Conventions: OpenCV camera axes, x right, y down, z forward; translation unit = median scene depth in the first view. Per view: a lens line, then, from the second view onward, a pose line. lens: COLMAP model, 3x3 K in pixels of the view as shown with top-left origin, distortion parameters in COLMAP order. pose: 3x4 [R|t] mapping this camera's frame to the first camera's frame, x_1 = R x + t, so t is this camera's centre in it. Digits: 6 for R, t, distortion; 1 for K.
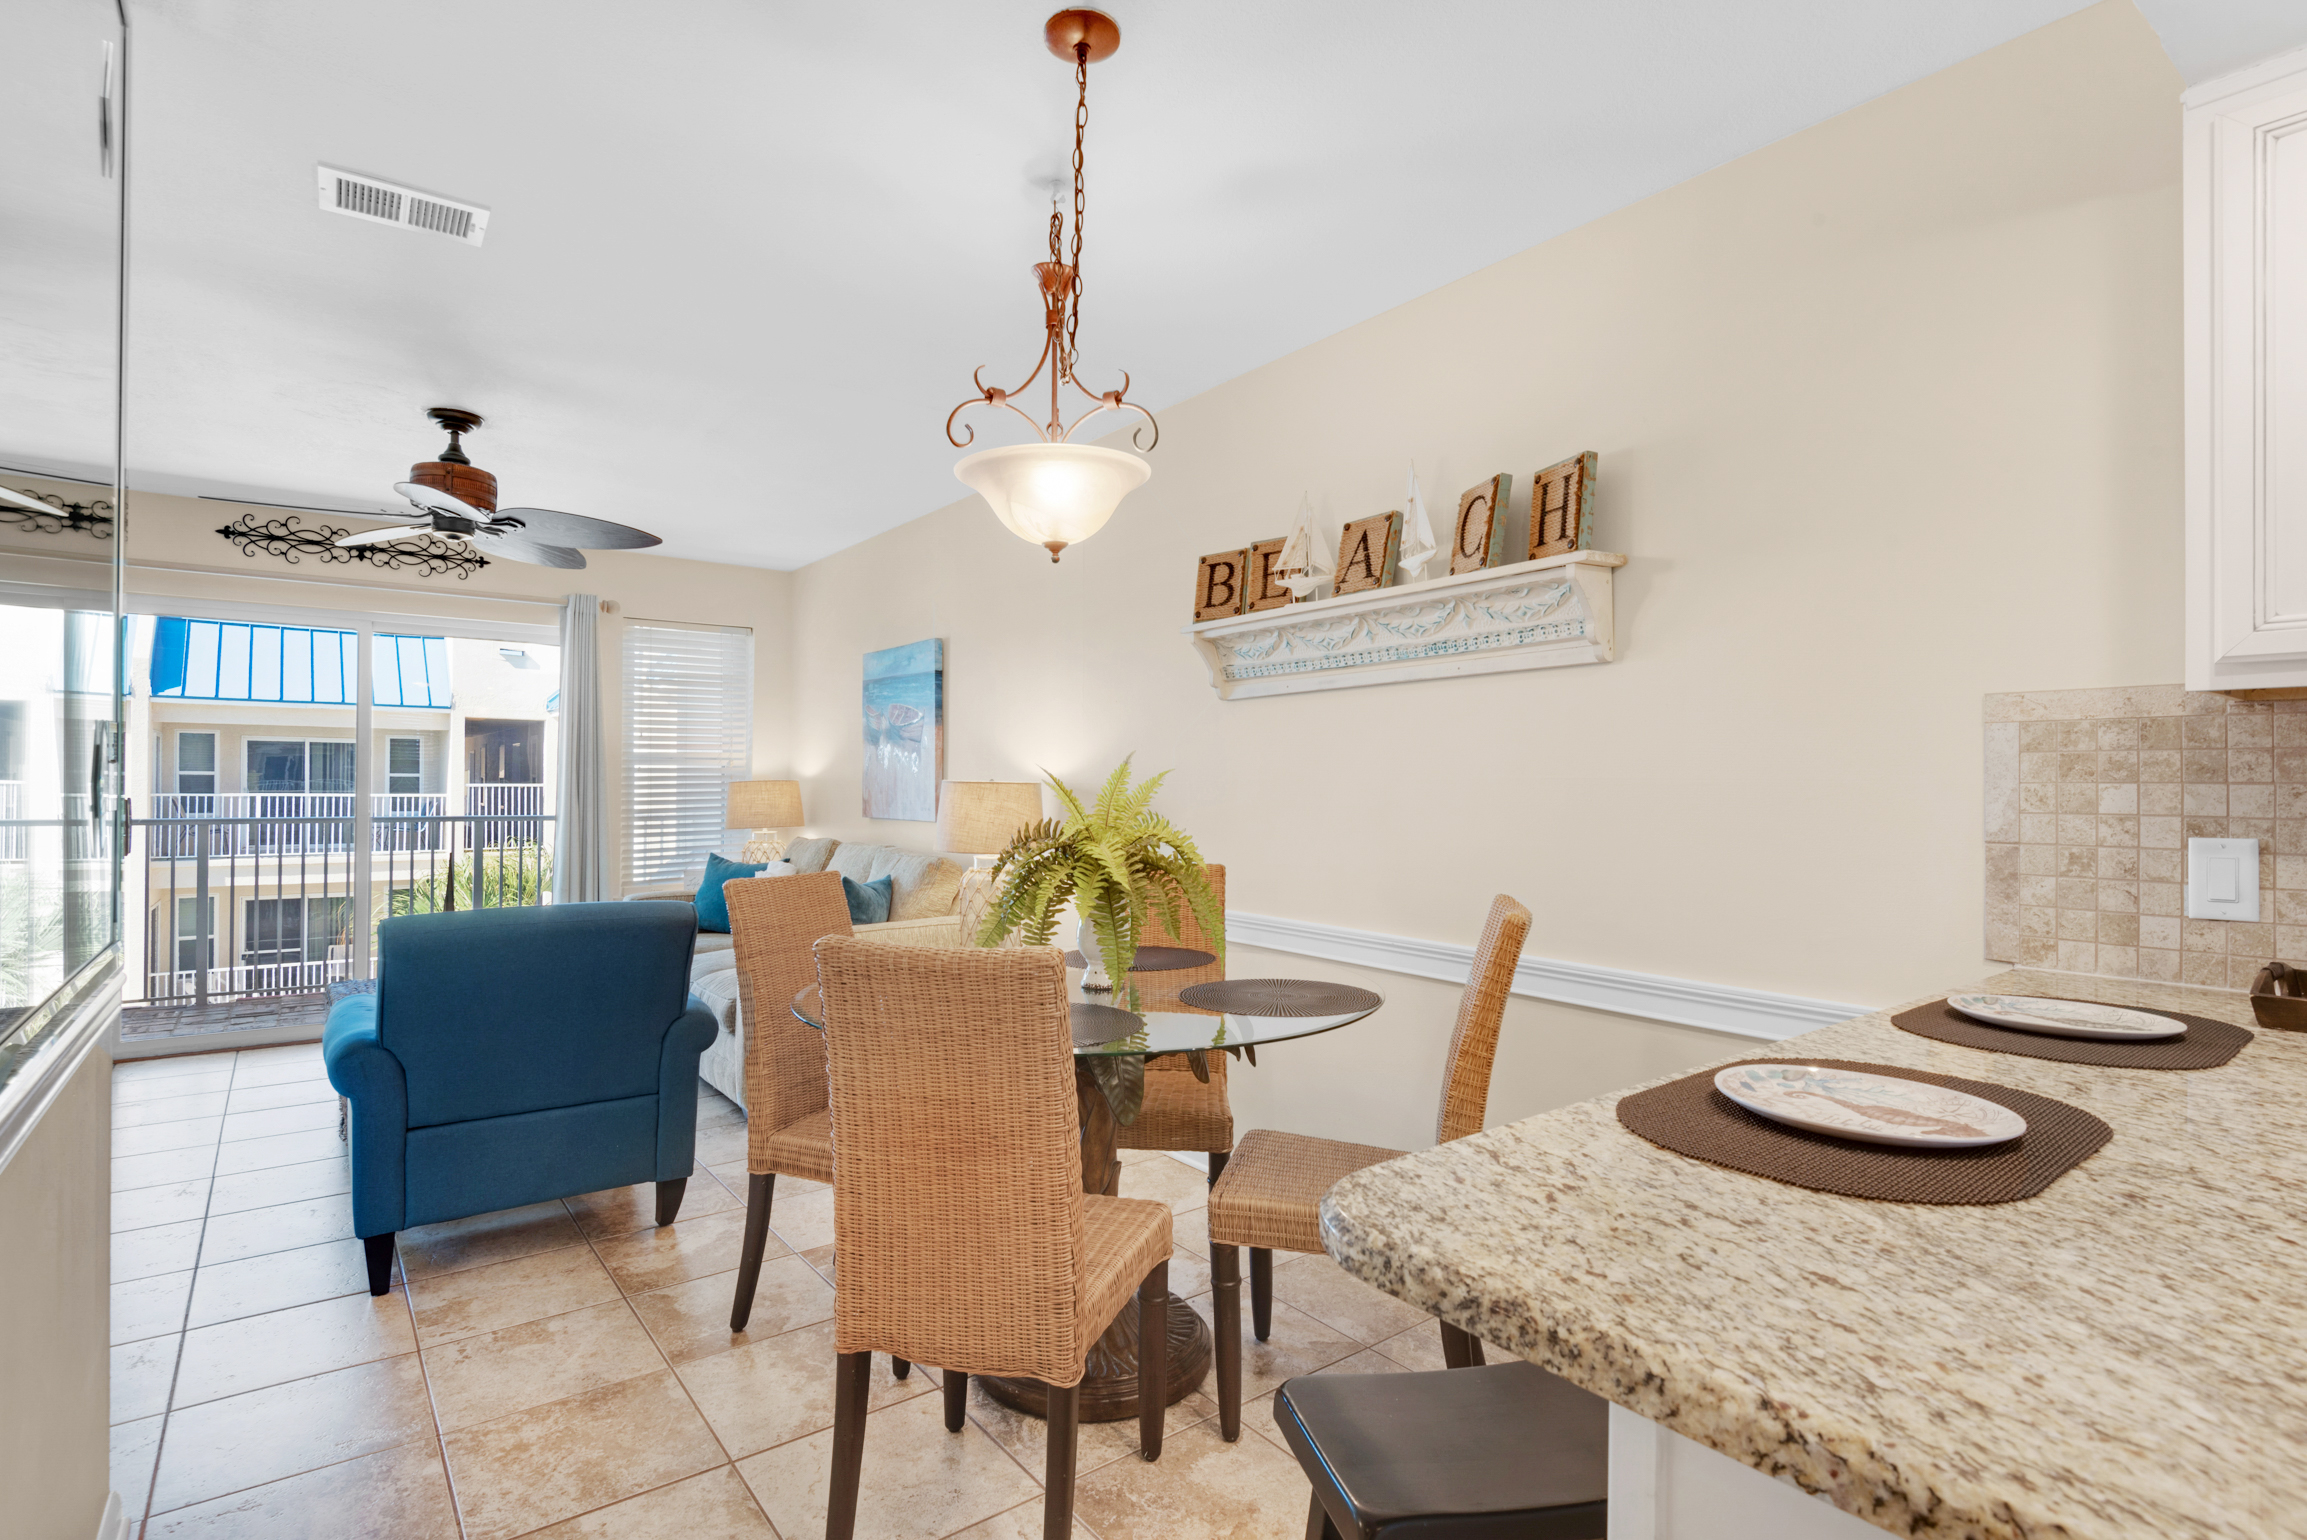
lens RADIAL K [[1136.6, 0, 1153.5], [0, 1136.6, 770.0], [0, 0, 1]] dist [-0.017757, -0.000491]
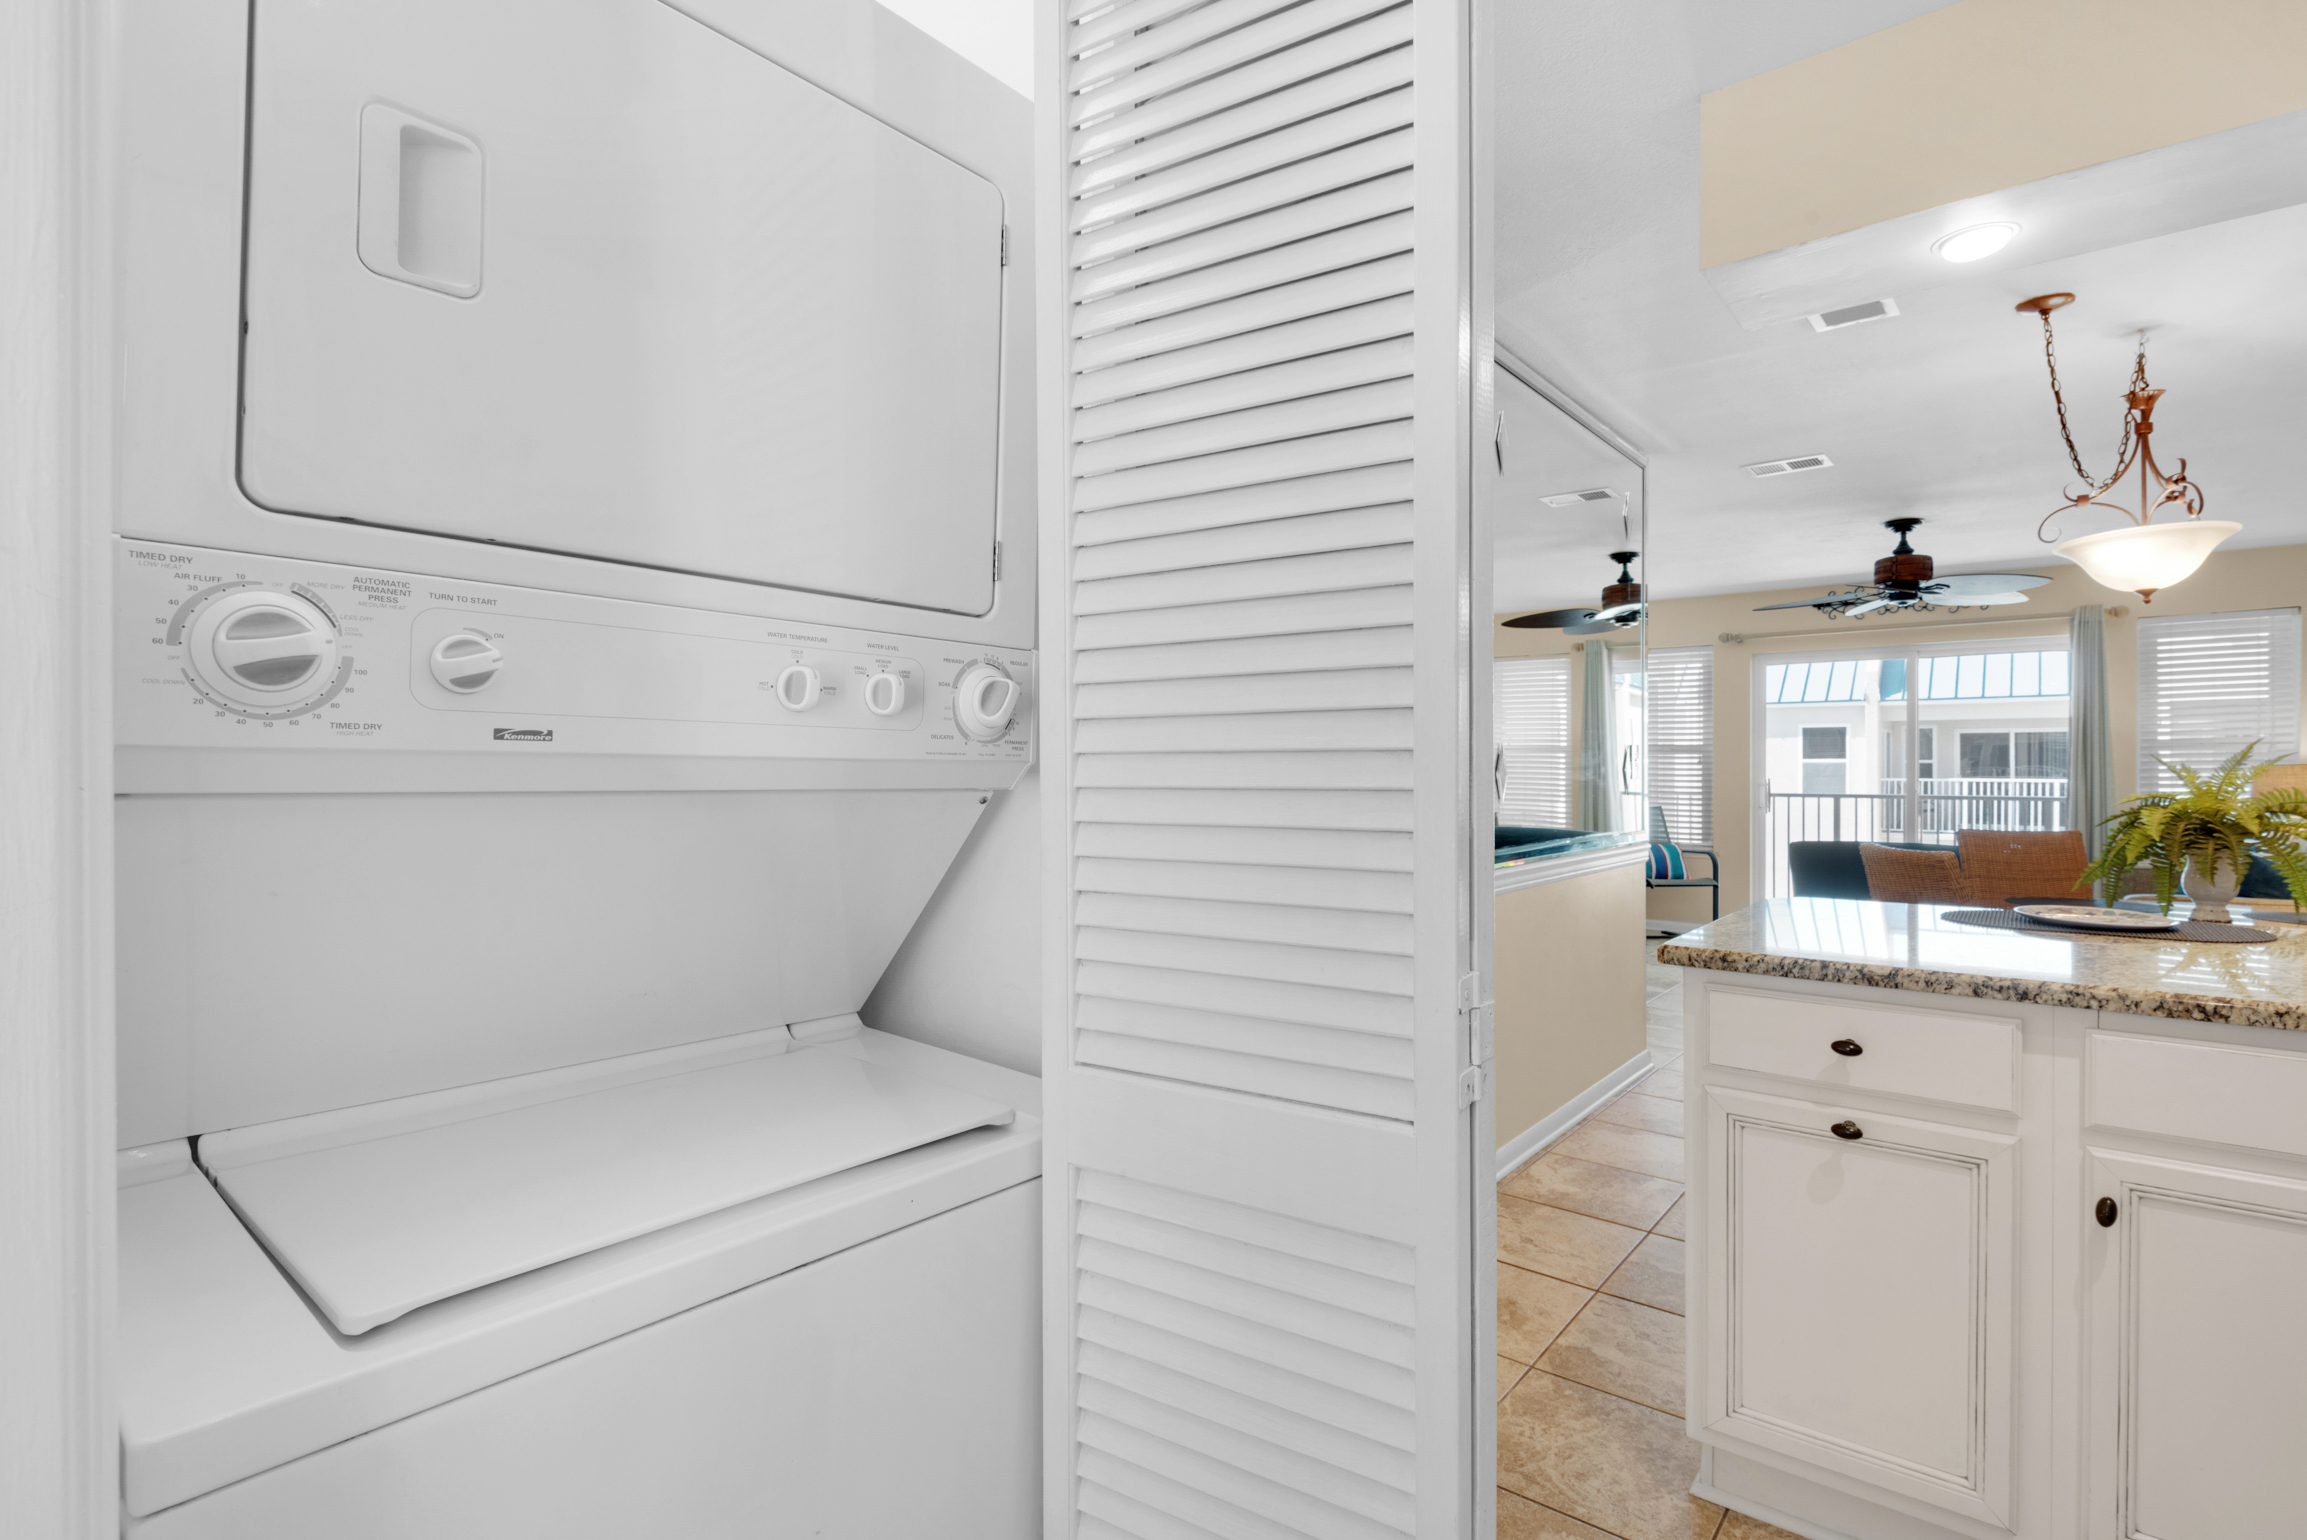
lens RADIAL K [[1093.7, 0, 1154.3], [0, 1093.7, 765.2], [0, 0, 1]] dist [-0.010075, -0.000215]
pose [[0.214756, -0.007268, -0.976641, 0.127682], [0.013691, 0.999896, -0.004431, 0.000555], [0.976572, -0.012420, 0.214833, -0.063848]]
